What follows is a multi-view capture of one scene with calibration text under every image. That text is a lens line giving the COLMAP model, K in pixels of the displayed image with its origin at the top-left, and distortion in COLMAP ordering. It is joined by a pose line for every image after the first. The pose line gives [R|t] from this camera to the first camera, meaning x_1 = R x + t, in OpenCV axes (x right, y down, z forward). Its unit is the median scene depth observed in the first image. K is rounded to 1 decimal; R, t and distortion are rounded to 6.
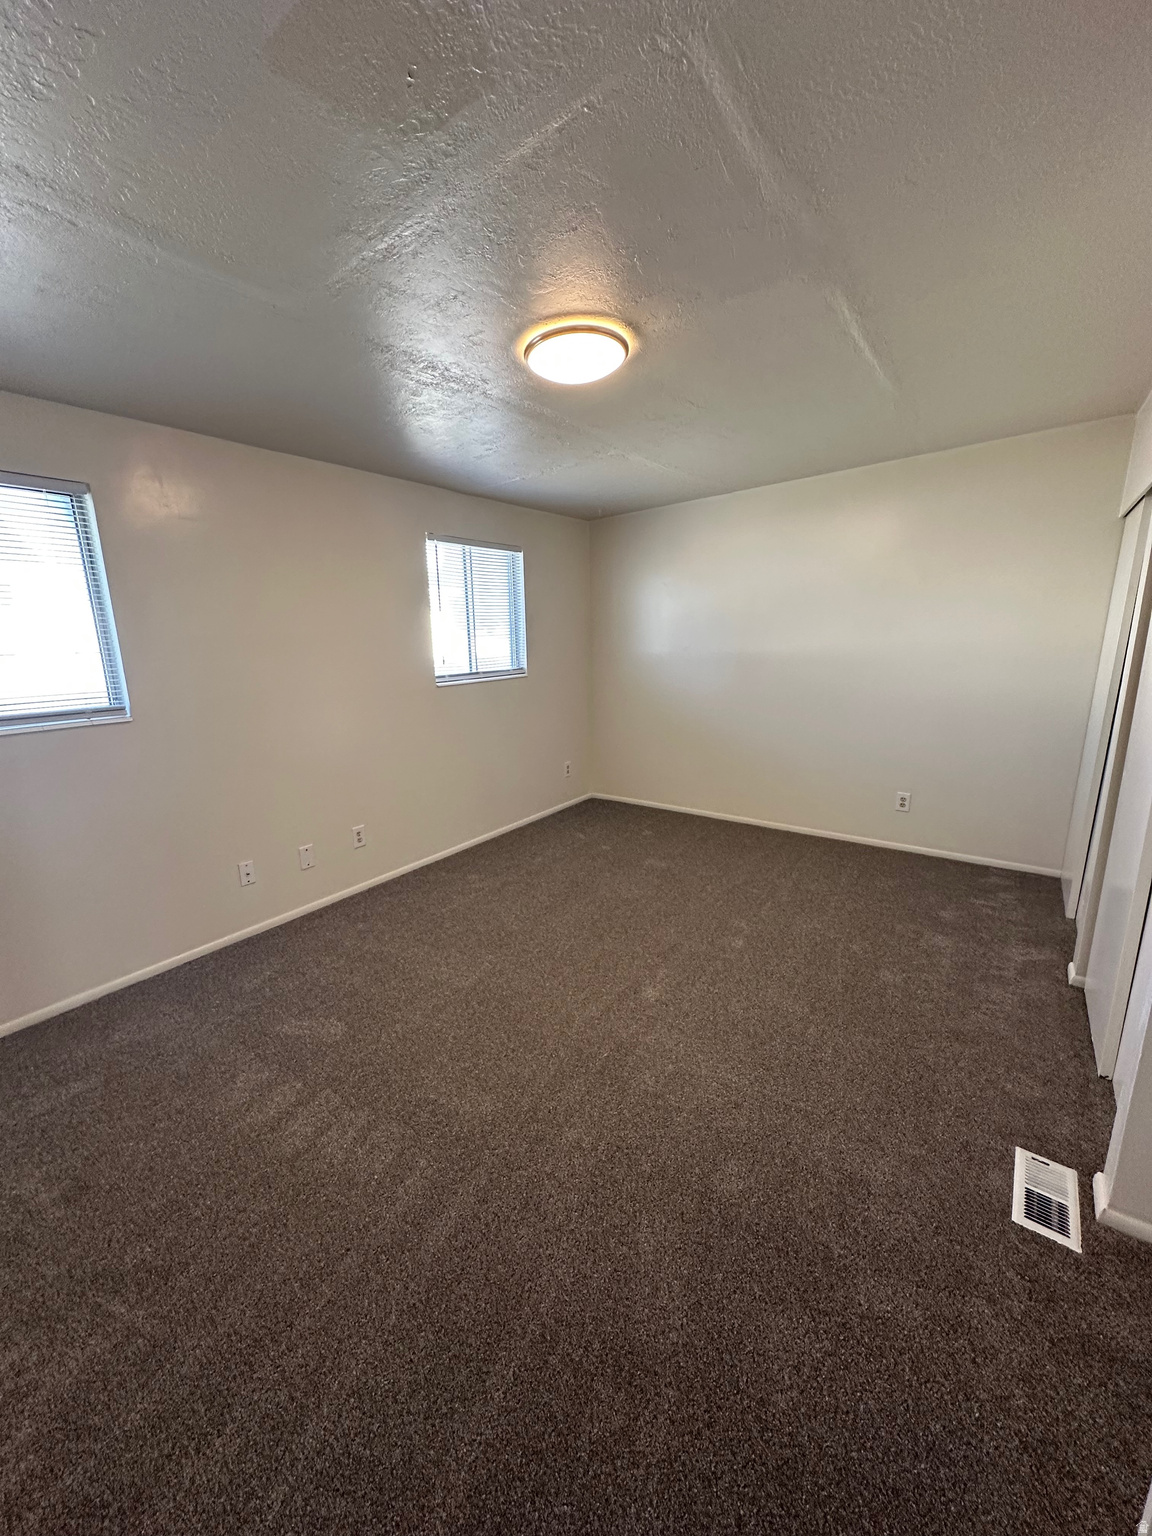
lens RADIAL K [[607.6, 0, 576.0], [0, 607.6, 768.0], [0, 0, 1]] dist [-0.001645, 0.000438]
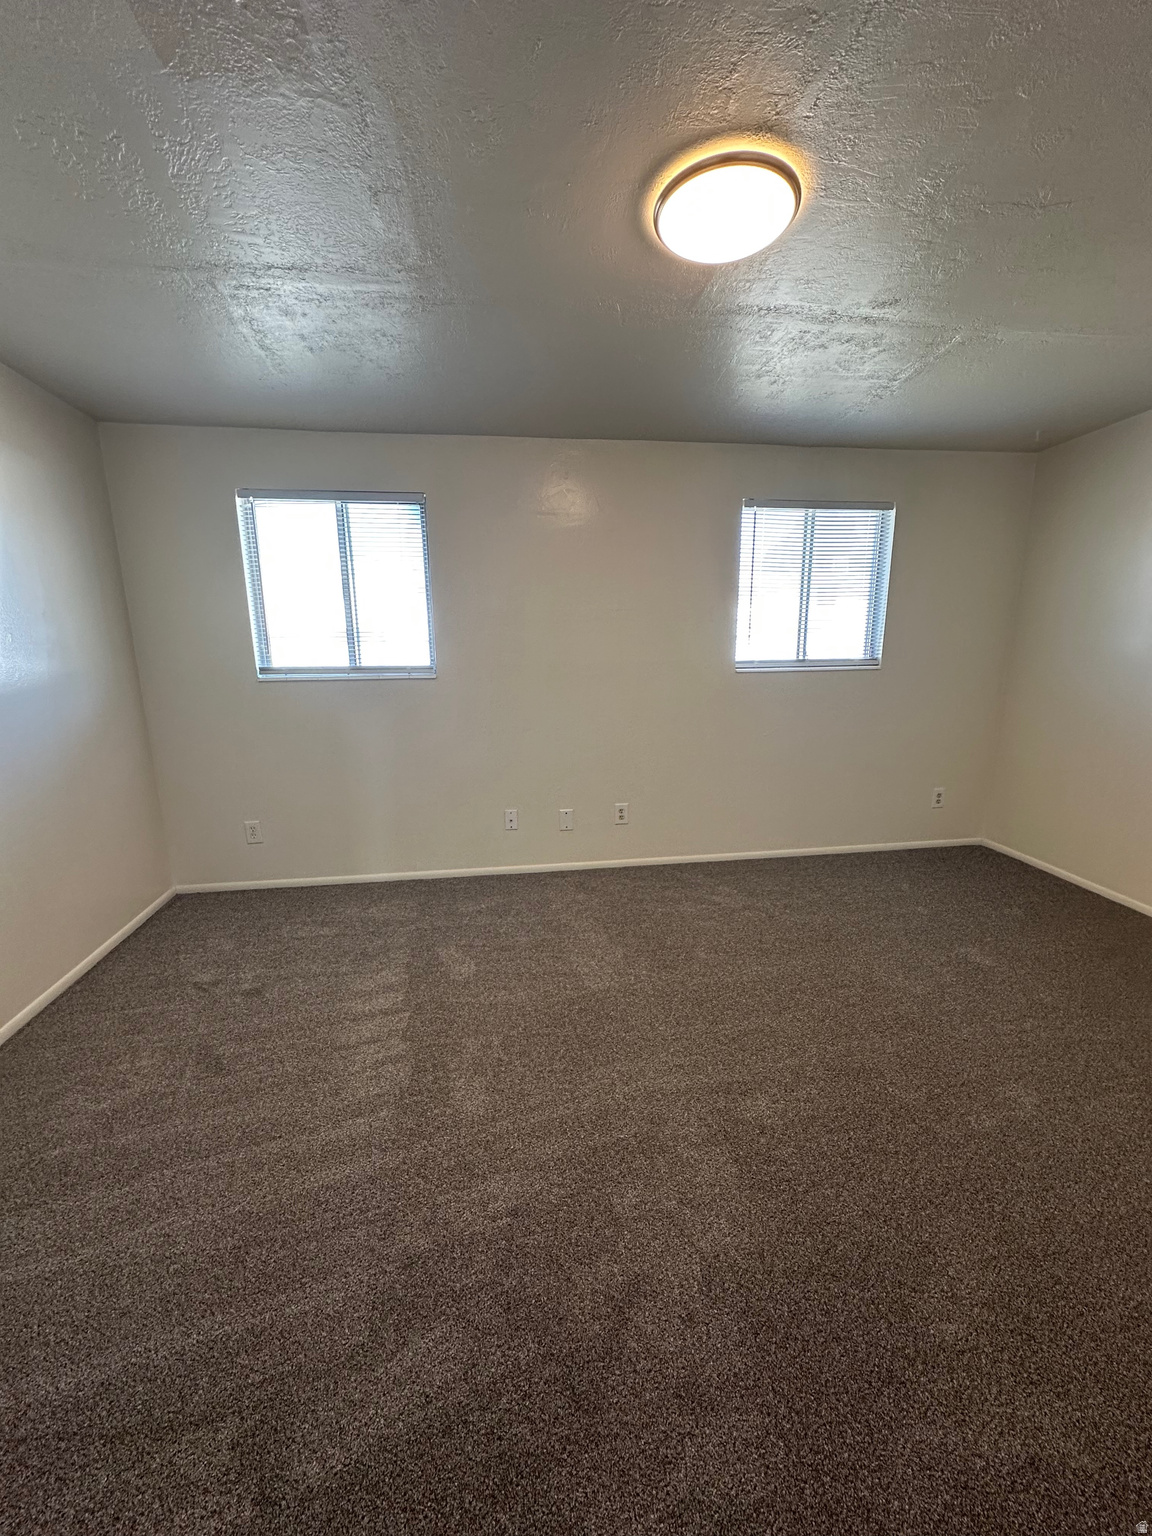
lens RADIAL K [[607.6, 0, 576.0], [0, 607.6, 768.0], [0, 0, 1]] dist [-0.001645, 0.000438]
pose [[0.690873, 0.170627, -0.702553, 0.274979], [-0.163563, 0.983444, 0.078003, -0.027251], [0.704231, 0.061021, 0.707344, 0.215327]]
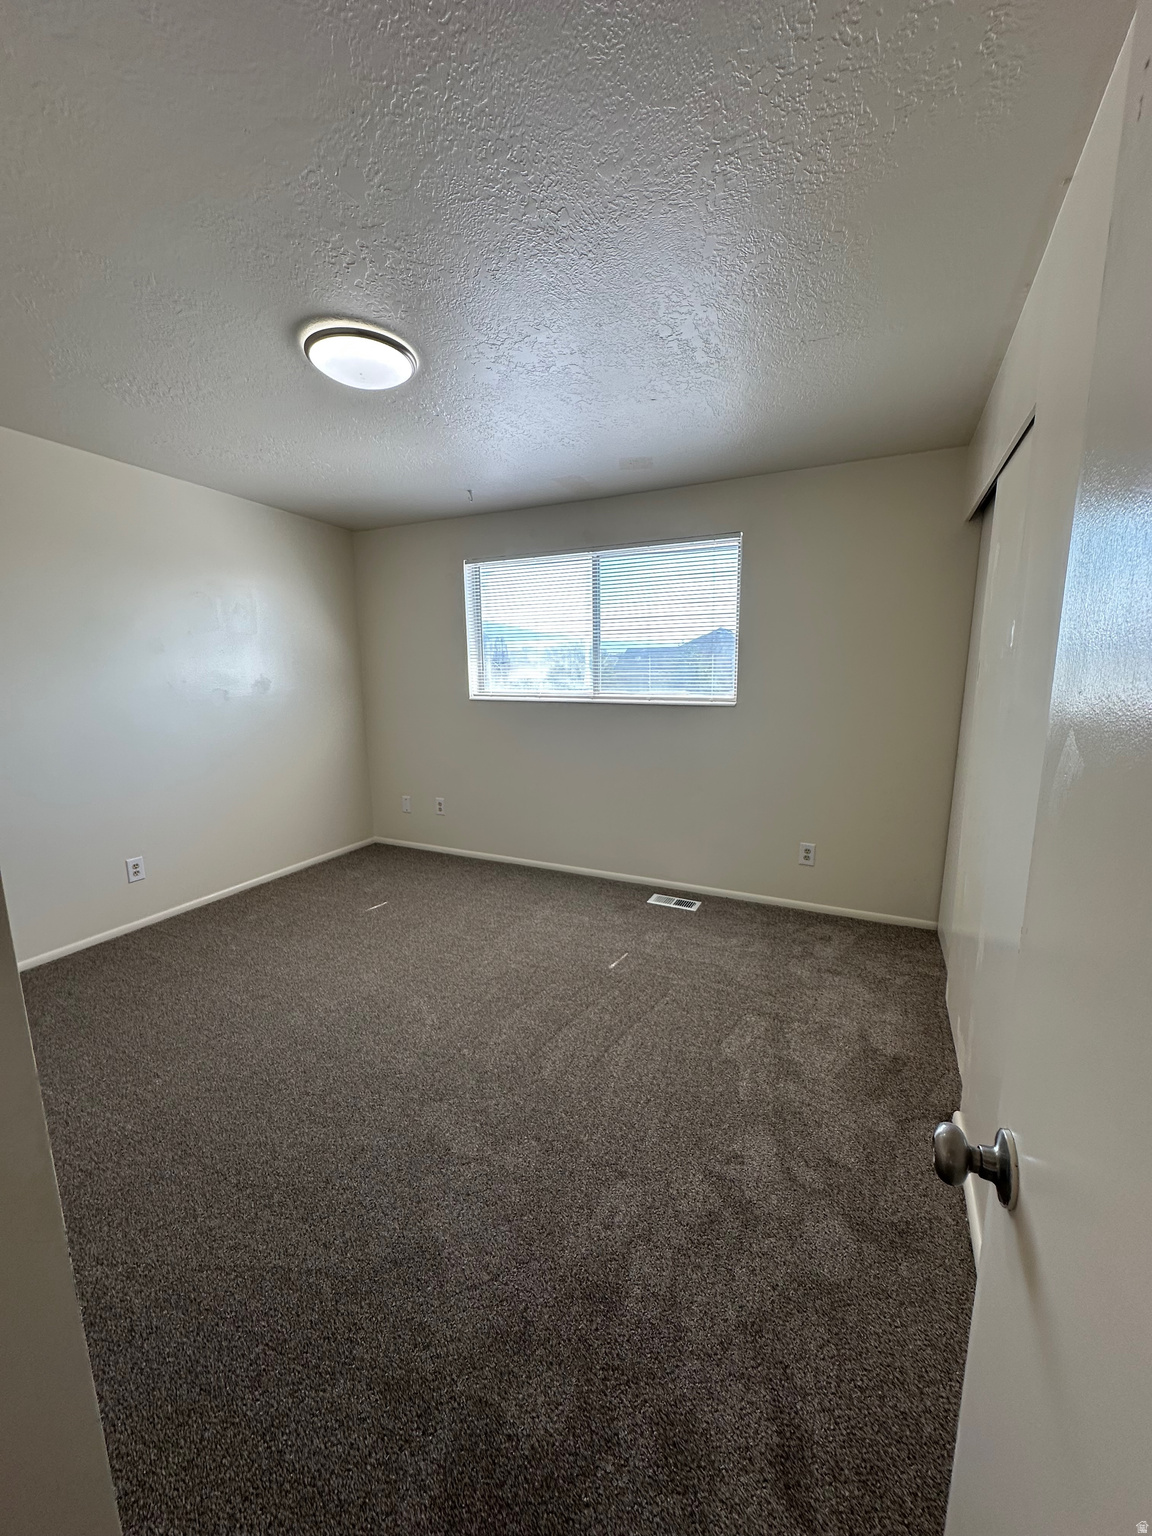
lens RADIAL K [[625.0, 0, 576.0], [0, 625.0, 768.0], [0, 0, 1]] dist [-0.001440, 0.000084]
pose [[0.172551, 0.208466, -0.962688, 0.798544], [-0.214699, 0.961808, 0.169793, -0.205987], [0.961317, 0.177391, 0.210718, 0.840773]]
